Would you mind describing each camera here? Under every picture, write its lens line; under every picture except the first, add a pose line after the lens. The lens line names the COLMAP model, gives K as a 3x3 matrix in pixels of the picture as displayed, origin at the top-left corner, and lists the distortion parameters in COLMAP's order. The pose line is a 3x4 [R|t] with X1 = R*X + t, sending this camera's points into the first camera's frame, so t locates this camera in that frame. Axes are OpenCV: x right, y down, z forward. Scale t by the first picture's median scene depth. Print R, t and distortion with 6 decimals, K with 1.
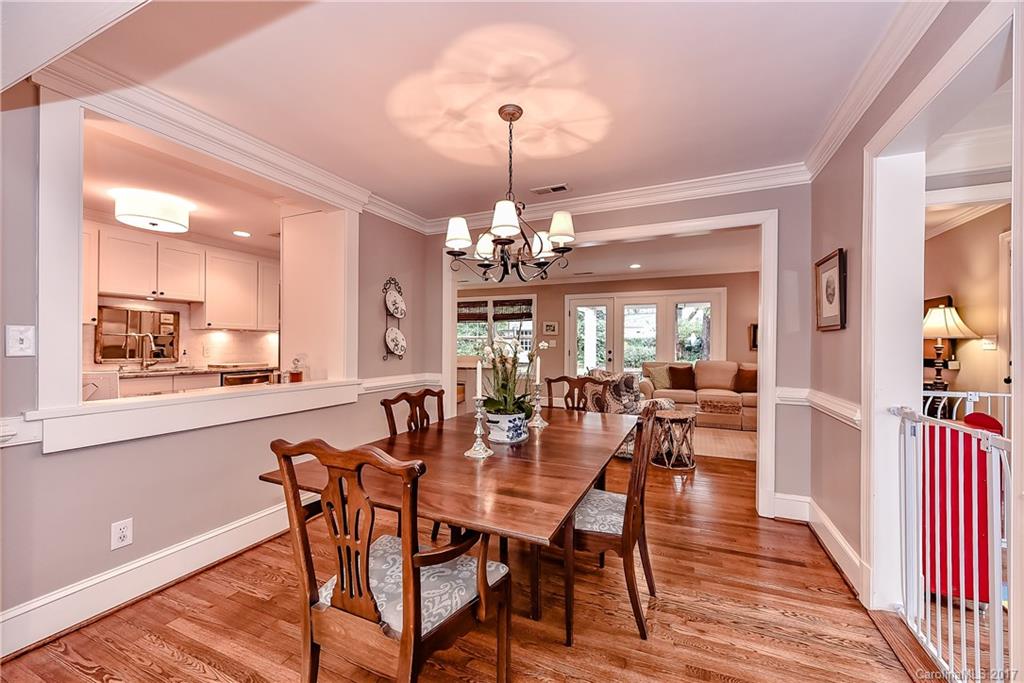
lens RADIAL K [[405.8, 0, 515.6], [0, 405.8, 343.1], [0, 0, 1]] dist [0.009693, -0.001915]
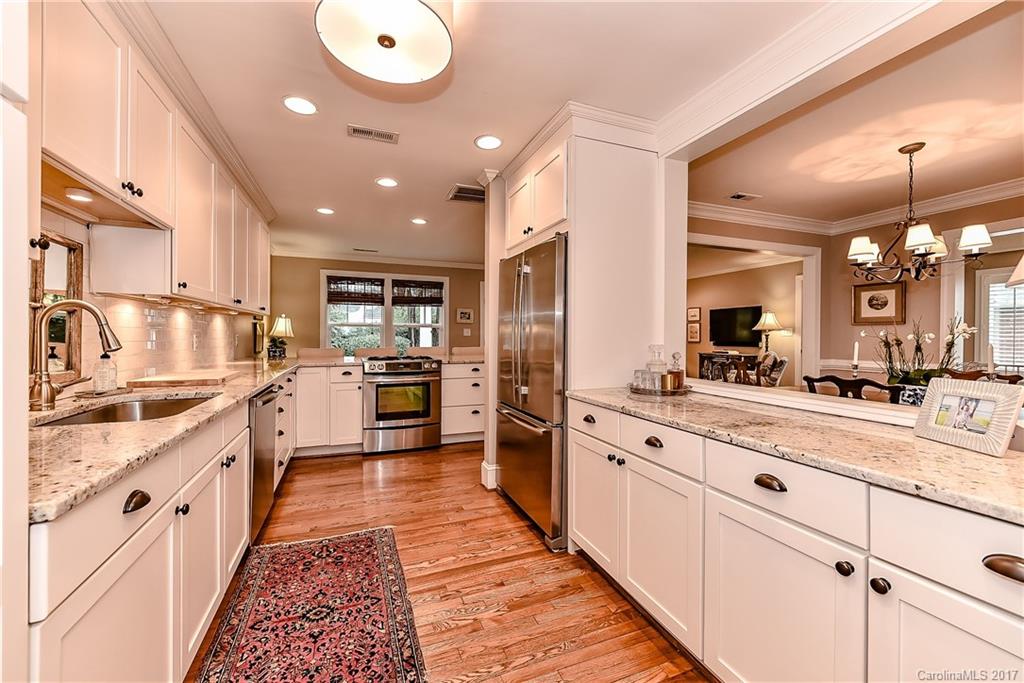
lens RADIAL K [[405.8, 0, 511.5], [0, 405.8, 337.3], [0, 0, 1]] dist [0.009693, -0.001915]
pose [[0.703738, -0.005228, 0.710440, -0.489882], [-0.001903, 0.999955, 0.009244, 0.003736], [-0.710457, -0.007858, 0.703697, 0.268625]]
